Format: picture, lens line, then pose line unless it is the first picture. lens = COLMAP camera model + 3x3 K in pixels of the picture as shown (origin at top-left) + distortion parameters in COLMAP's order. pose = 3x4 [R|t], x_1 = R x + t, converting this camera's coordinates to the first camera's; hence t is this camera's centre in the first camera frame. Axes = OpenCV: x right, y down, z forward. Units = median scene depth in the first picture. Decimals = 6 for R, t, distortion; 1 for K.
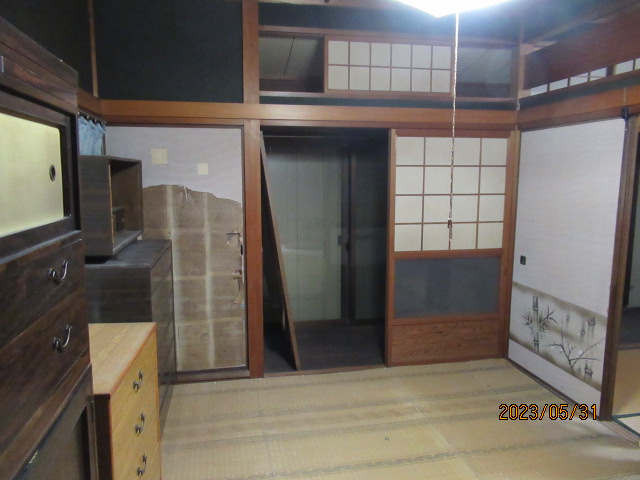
lens RADIAL K [[475.0, 0, 319.8], [0, 475.0, 236.7], [0, 0, 1]] dist [-0.022605, -0.005876]
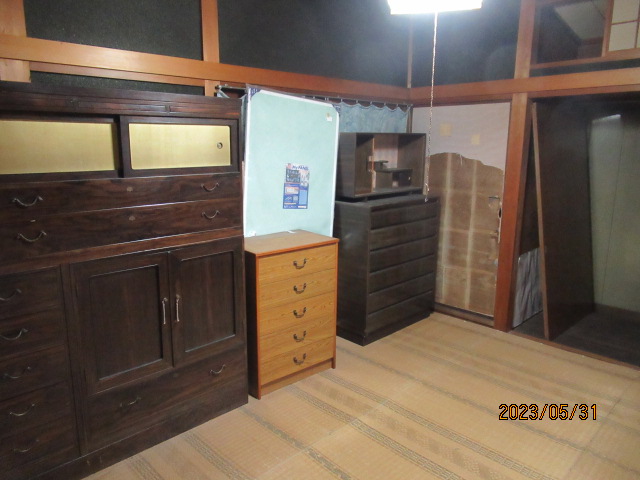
lens RADIAL K [[475.0, 0, 319.8], [0, 475.0, 240.4], [0, 0, 1]] dist [-0.022605, -0.005876]
pose [[0.537339, 0.167918, -0.826481, 0.539339], [-0.105155, 0.985670, 0.131894, -0.010986], [0.836785, 0.016037, 0.547297, 0.040832]]
